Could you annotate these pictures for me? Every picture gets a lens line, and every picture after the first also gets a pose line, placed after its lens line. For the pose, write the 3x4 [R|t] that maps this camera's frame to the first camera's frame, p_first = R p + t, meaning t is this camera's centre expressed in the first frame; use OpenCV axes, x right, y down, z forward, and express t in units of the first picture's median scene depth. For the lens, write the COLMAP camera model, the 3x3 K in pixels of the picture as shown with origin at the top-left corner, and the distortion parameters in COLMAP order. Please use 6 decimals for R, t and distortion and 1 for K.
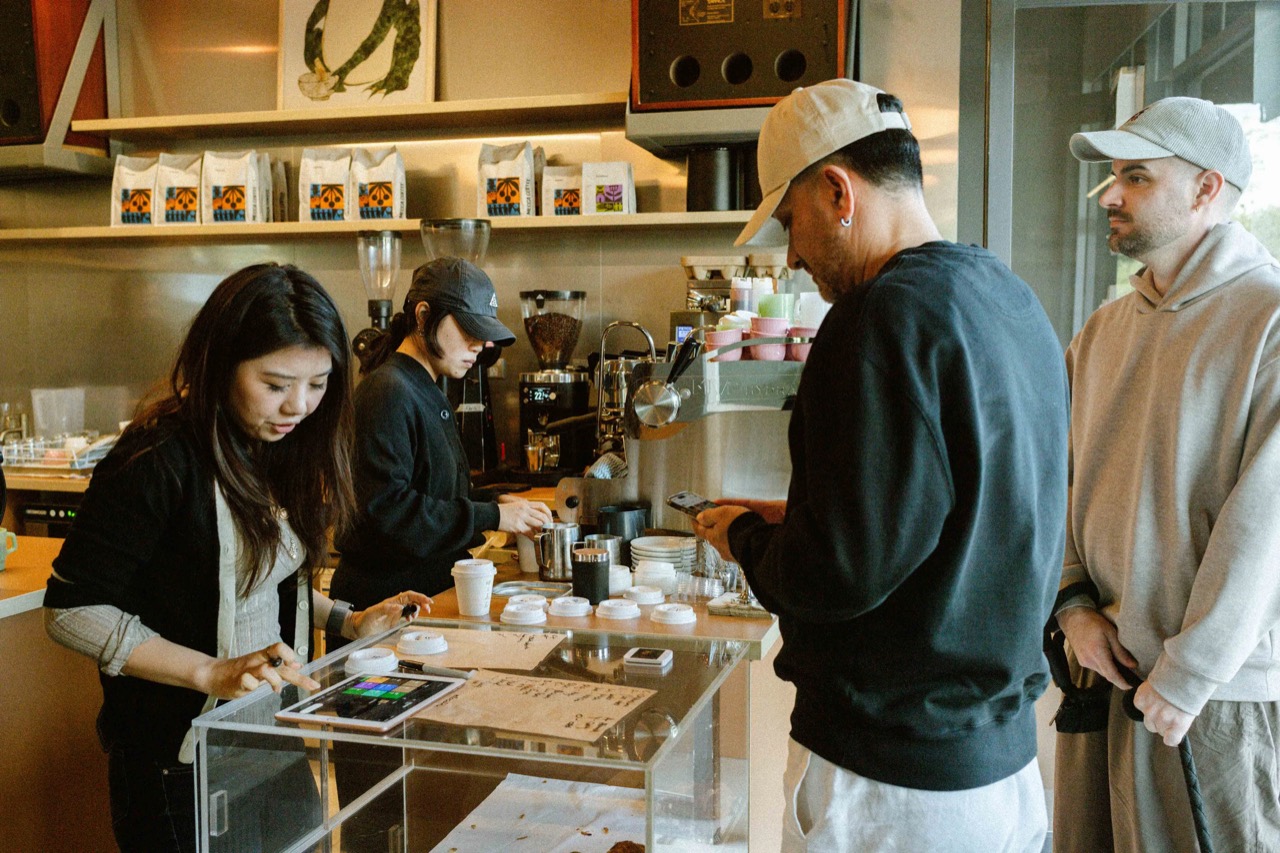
lens RADIAL K [[1210.9, 0, 638.3], [0, 1210.9, 377.3], [0, 0, 1]] dist [0.000799, 0.000265]
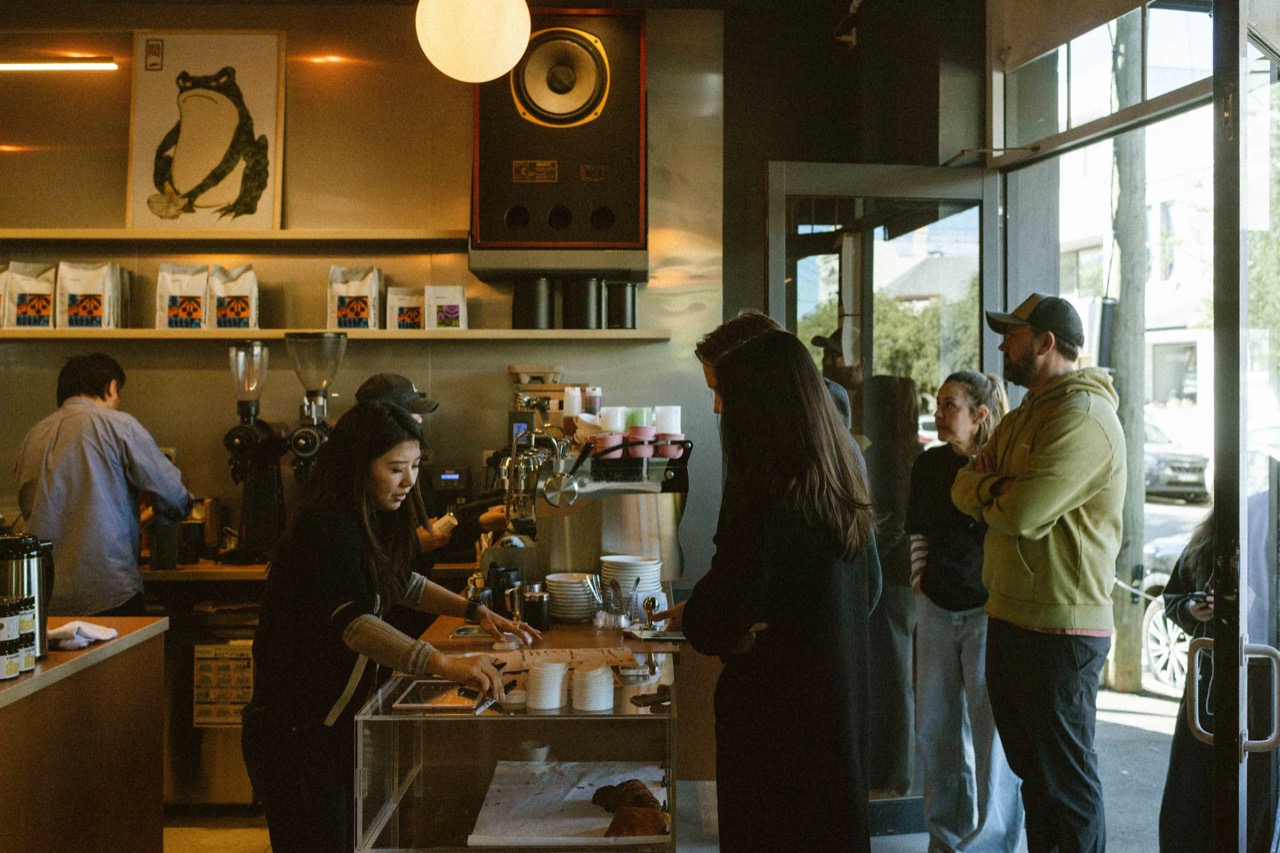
lens RADIAL K [[1210.9, 0, 638.3], [0, 1210.9, 377.3], [0, 0, 1]] dist [0.000799, 0.000265]
pose [[0.960537, 0.003740, 0.278126, -0.164450], [0.012091, 0.998403, -0.055184, -0.016641], [-0.277889, 0.056369, 0.958958, -0.192613]]
